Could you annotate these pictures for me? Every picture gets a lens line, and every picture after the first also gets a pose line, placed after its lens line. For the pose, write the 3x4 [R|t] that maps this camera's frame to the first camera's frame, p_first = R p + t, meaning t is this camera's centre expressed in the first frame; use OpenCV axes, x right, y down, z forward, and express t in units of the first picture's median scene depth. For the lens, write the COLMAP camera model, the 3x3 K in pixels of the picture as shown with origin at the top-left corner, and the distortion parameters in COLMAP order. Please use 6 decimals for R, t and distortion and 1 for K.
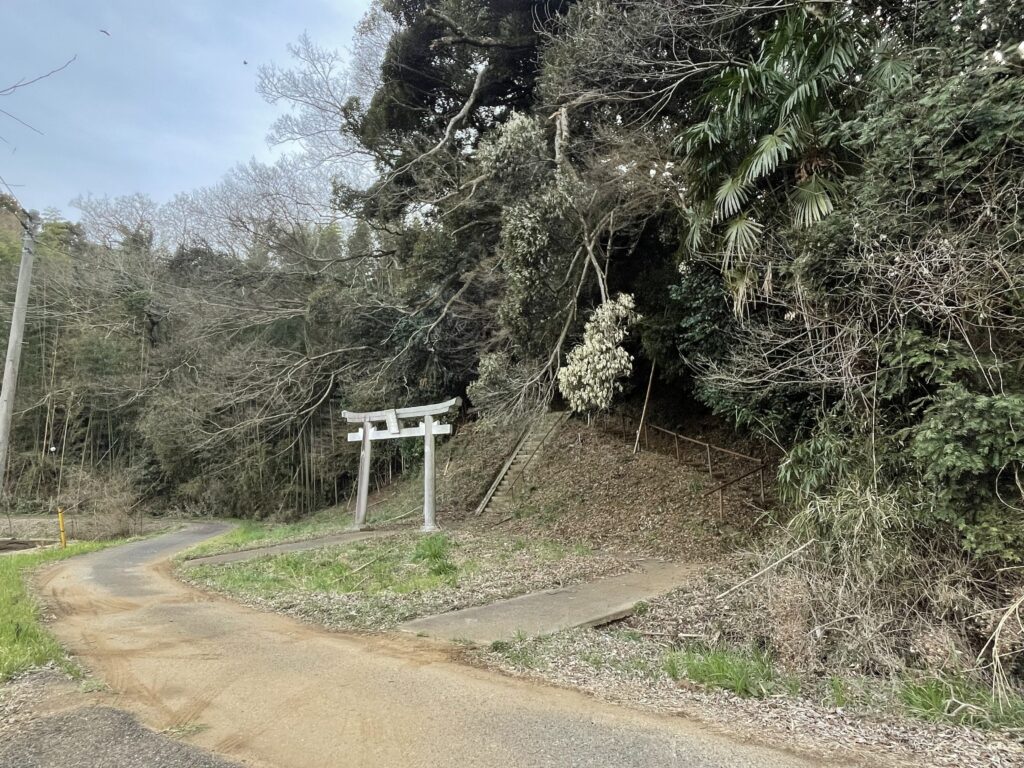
lens RADIAL K [[568.8, 0, 509.3], [0, 568.8, 380.5], [0, 0, 1]] dist [-0.000176, 0.000134]
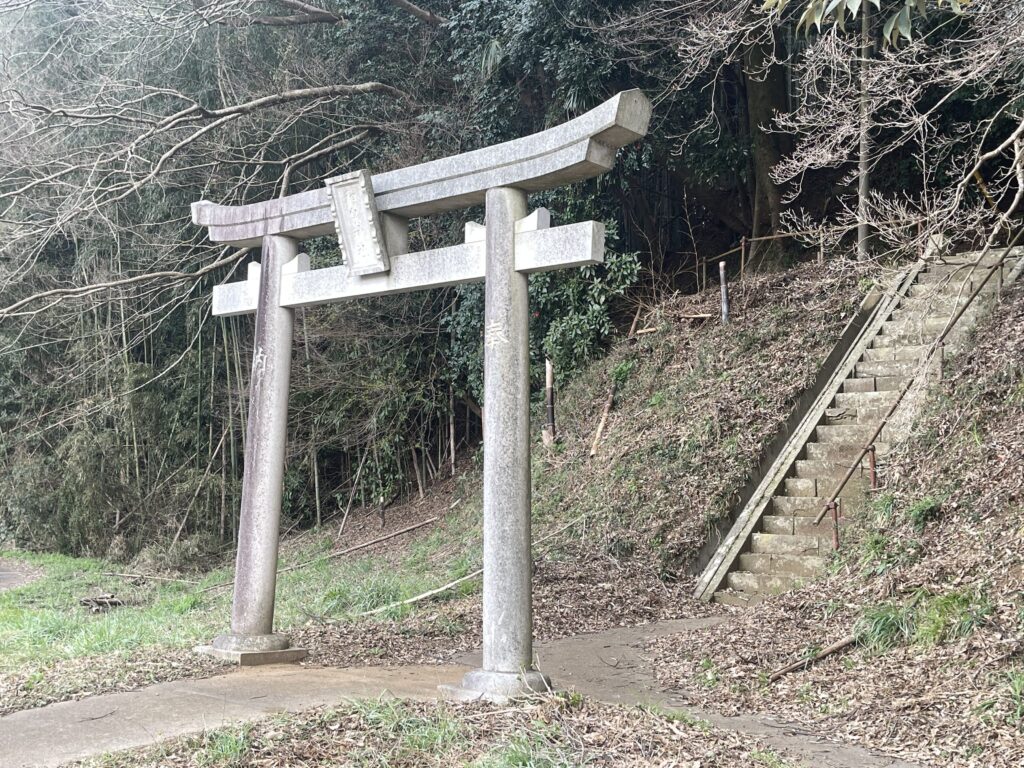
lens RADIAL K [[1246.0, 0, 515.3], [0, 1246.0, 386.6], [0, 0, 1]] dist [0.084657, 0.000000]
pose [[0.981941, 0.013730, -0.188688, -0.038553], [0.006625, 0.994256, 0.106827, 0.080113], [0.189071, -0.106148, 0.976209, 0.468446]]
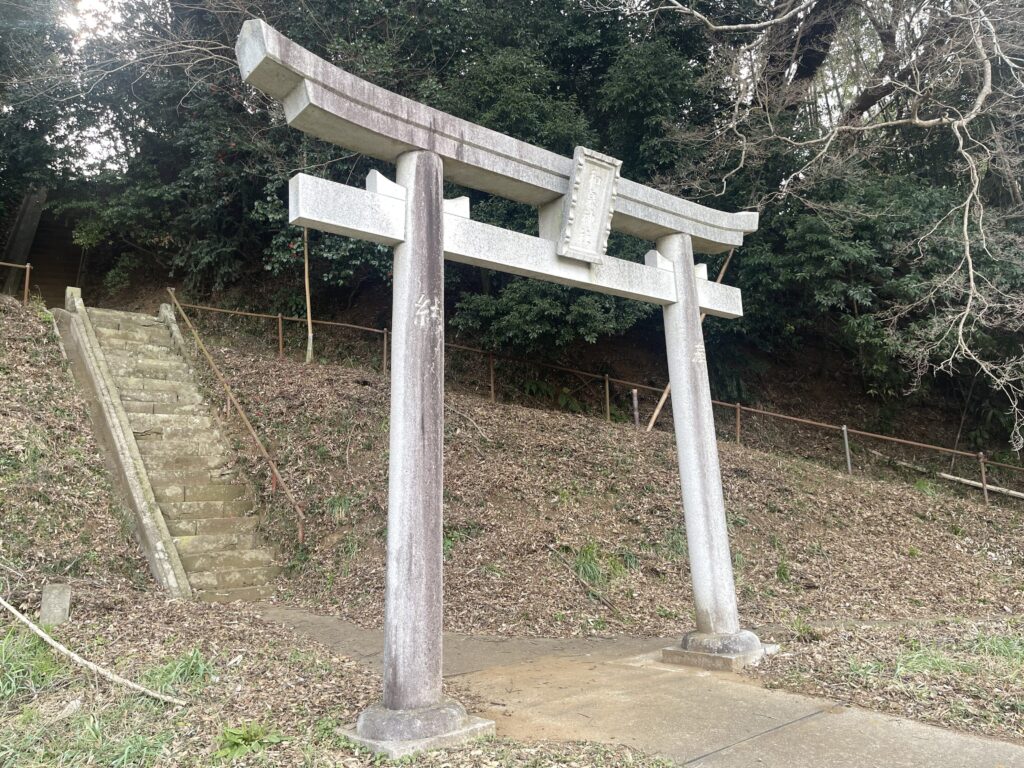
lens RADIAL K [[774.8, 0, 510.0], [0, 774.8, 385.8], [0, 0, 1]] dist [0.025506, -0.003134]
pose [[0.303180, 0.139934, 0.942603, -0.478963], [-0.157463, 0.982918, -0.095272, 0.169625], [-0.939834, -0.119540, 0.320035, 0.878936]]
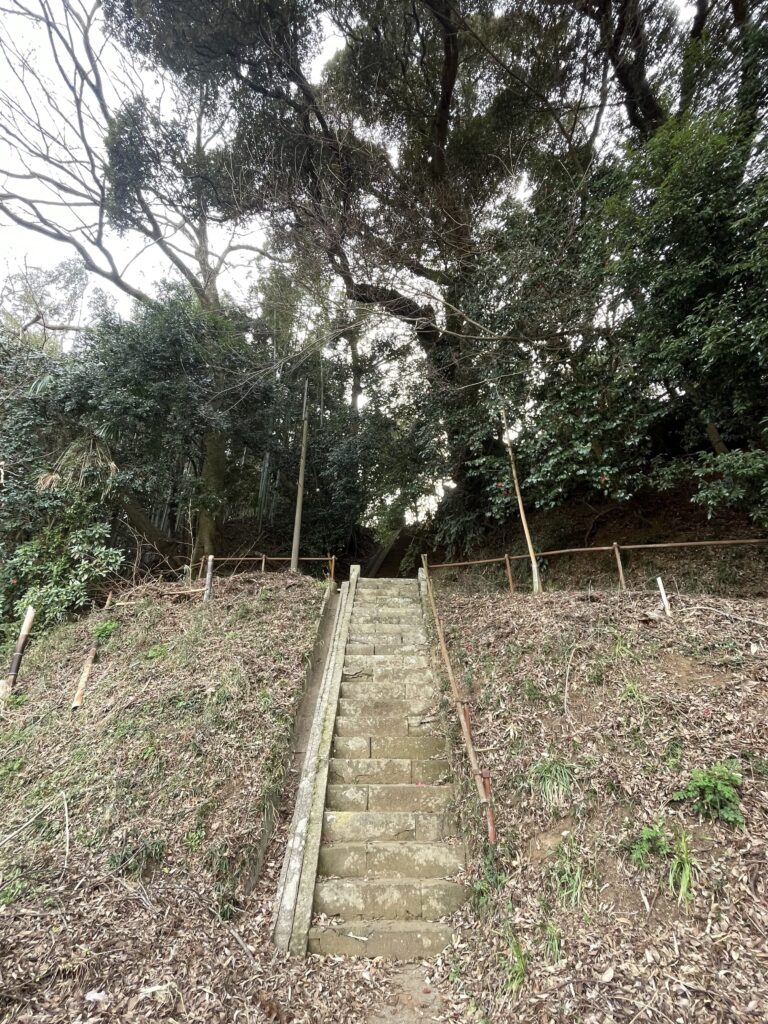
lens RADIAL K [[470.4, 0, 382.8], [0, 470.4, 511.7], [0, 0, 1]] dist [-0.005245, 0.000949]
pose [[0.851939, 0.249954, 0.460134, -0.160970], [-0.116396, 0.947130, -0.298992, 0.179734], [-0.510541, 0.201166, 0.835991, 1.006520]]
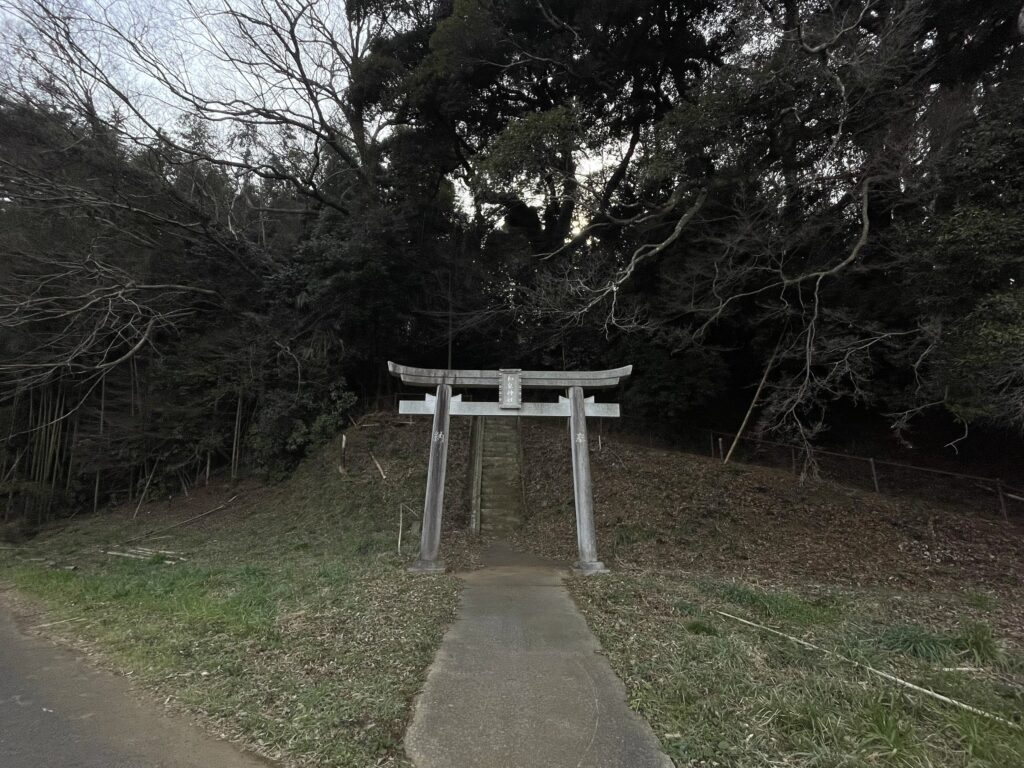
lens RADIAL K [[485.0, 0, 509.3], [0, 485.0, 383.5], [0, 0, 1]] dist [0.002011, -0.000884]
pose [[0.836564, 0.147367, 0.527677, -0.463623], [-0.126982, 0.989072, -0.074909, 0.100901], [-0.532950, -0.004339, 0.846136, 0.529166]]
